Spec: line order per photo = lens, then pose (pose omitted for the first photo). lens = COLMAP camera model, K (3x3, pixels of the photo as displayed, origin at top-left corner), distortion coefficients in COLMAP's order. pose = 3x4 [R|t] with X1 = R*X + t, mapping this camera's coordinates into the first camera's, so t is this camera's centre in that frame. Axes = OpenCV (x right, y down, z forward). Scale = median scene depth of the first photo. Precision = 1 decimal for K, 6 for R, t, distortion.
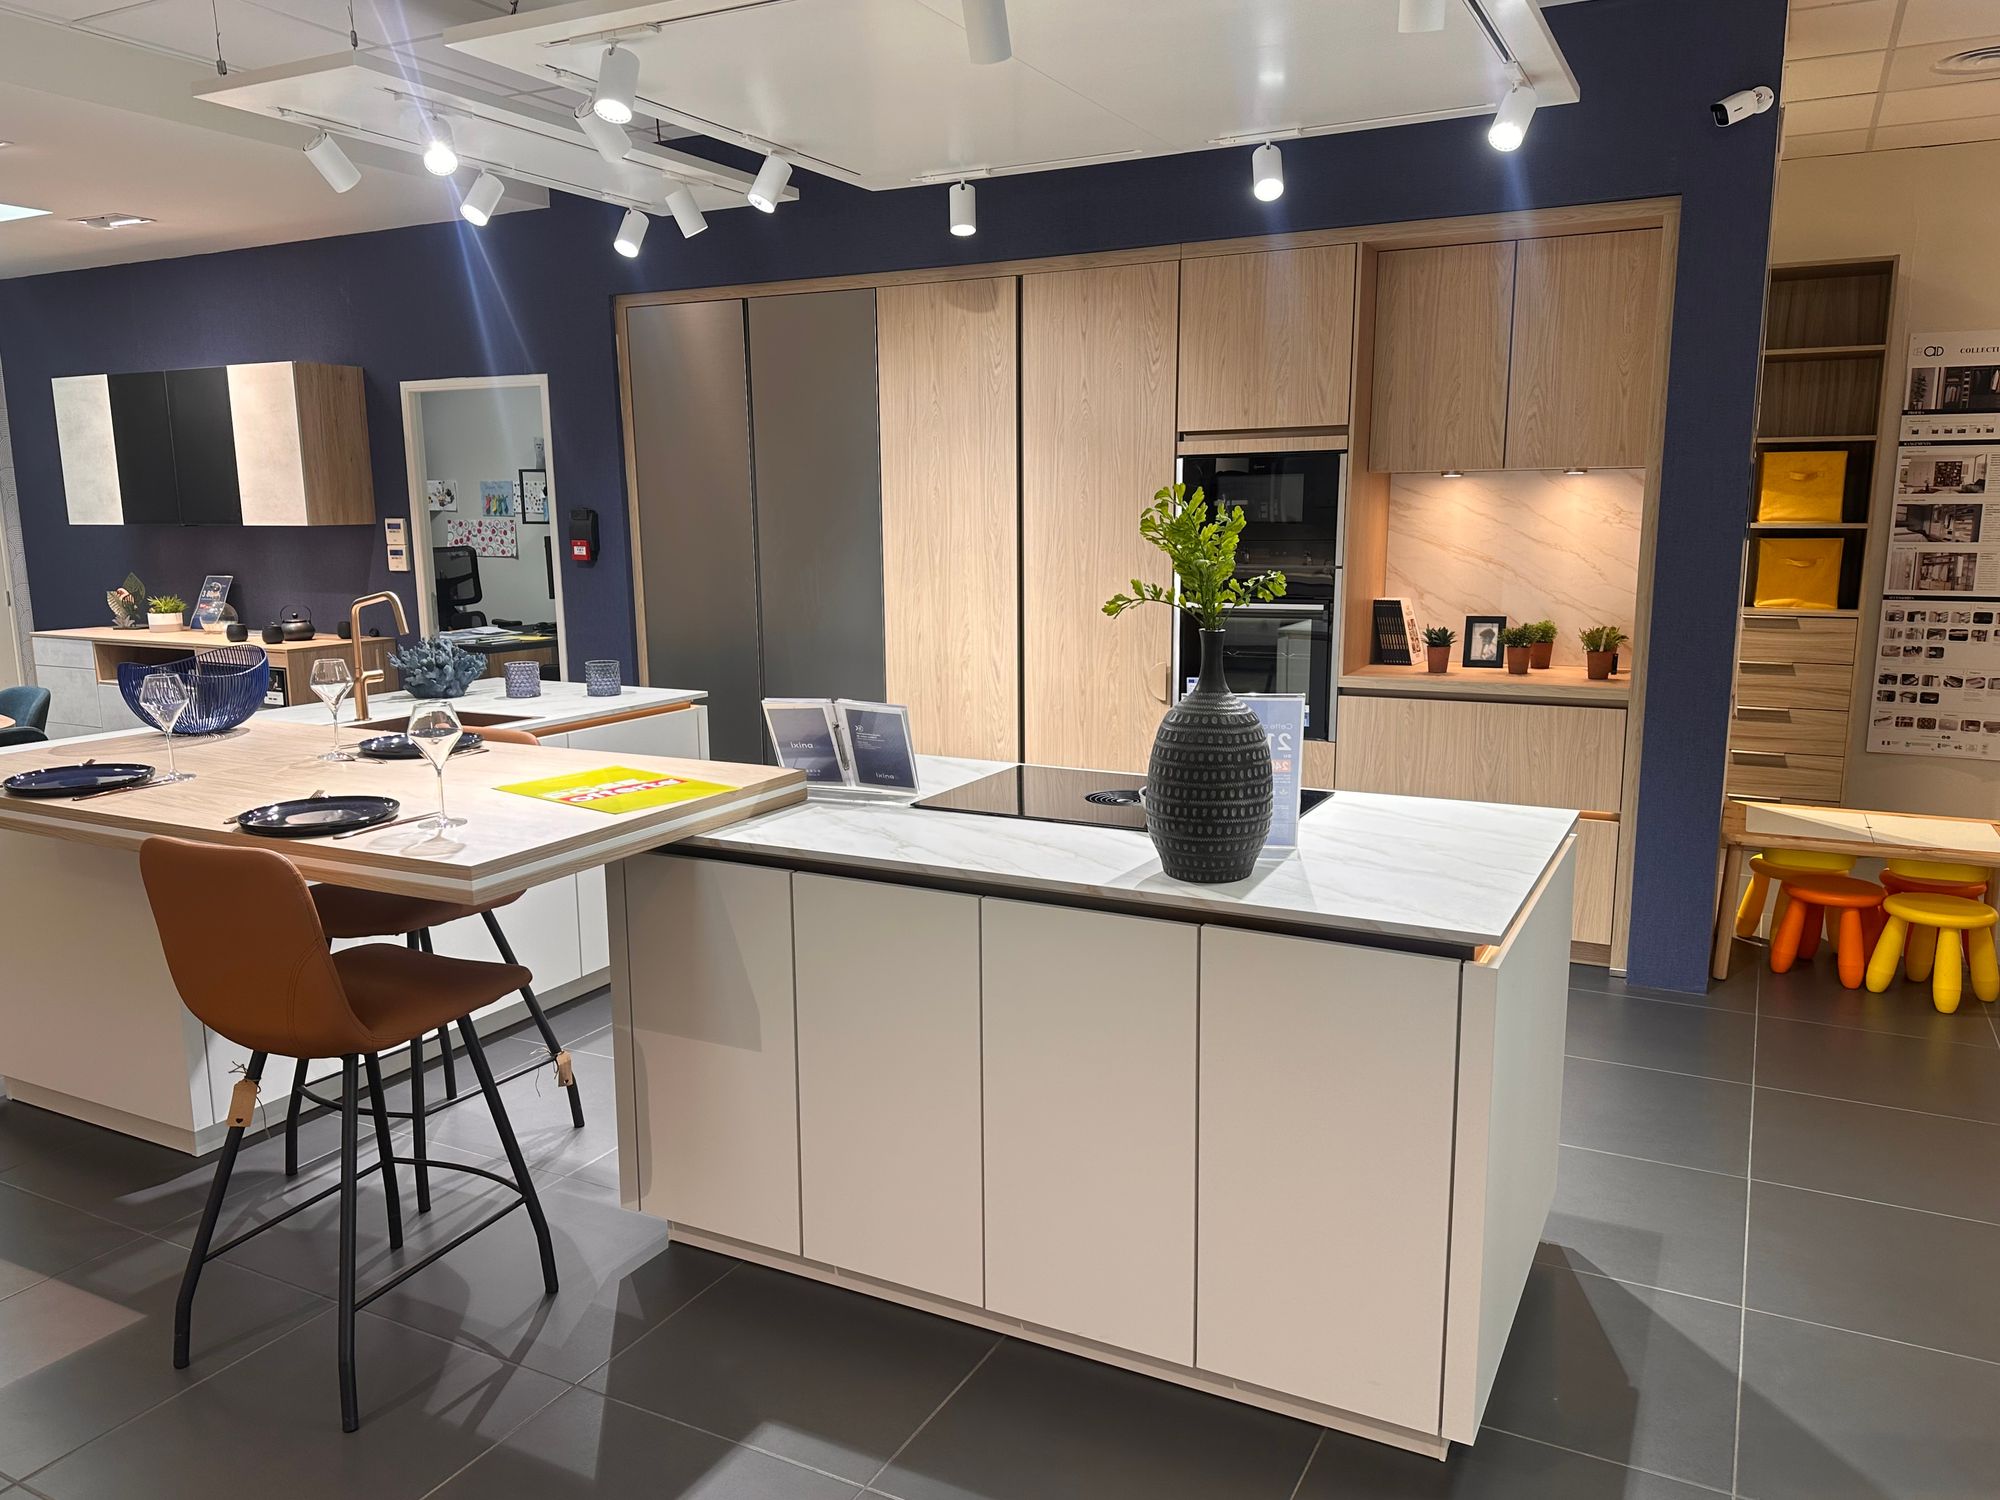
lens RADIAL K [[1472.7, 0, 1002.8], [0, 1472.7, 748.9], [0, 0, 1]] dist [0.006272, -0.003883]
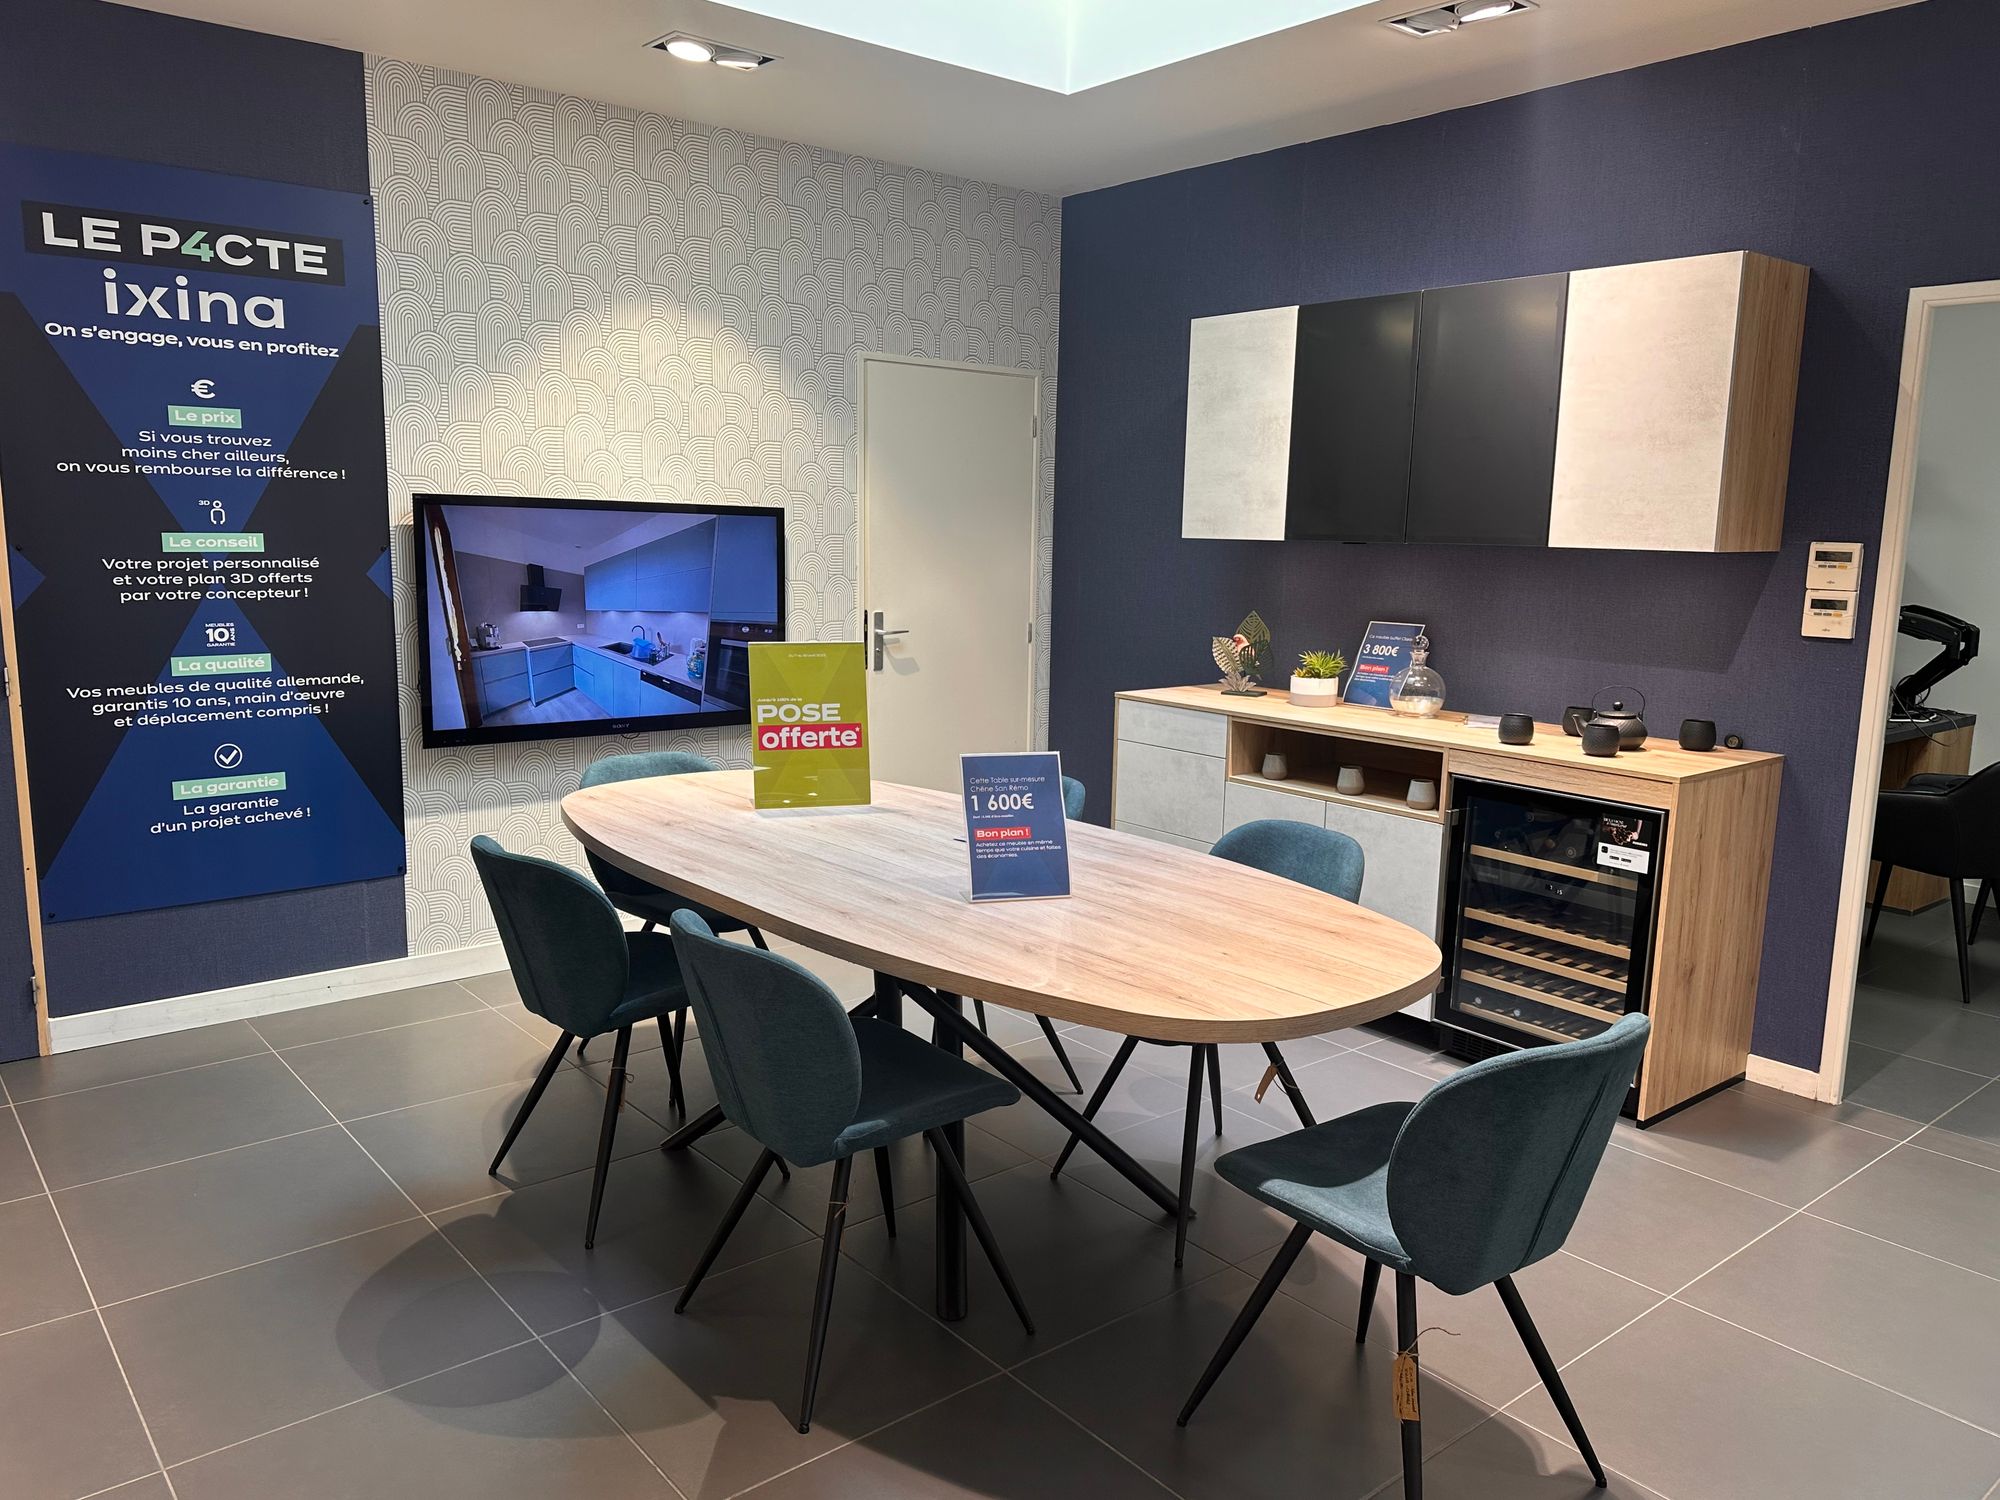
lens RADIAL K [[1472.7, 0, 1000.5], [0, 1472.7, 755.9], [0, 0, 1]] dist [0.006272, -0.003883]
pose [[0.917710, 0.082356, -0.388621, -0.448767], [-0.084507, 0.996356, 0.011588, -0.053913], [0.388159, 0.022207, 0.921325, 0.353126]]
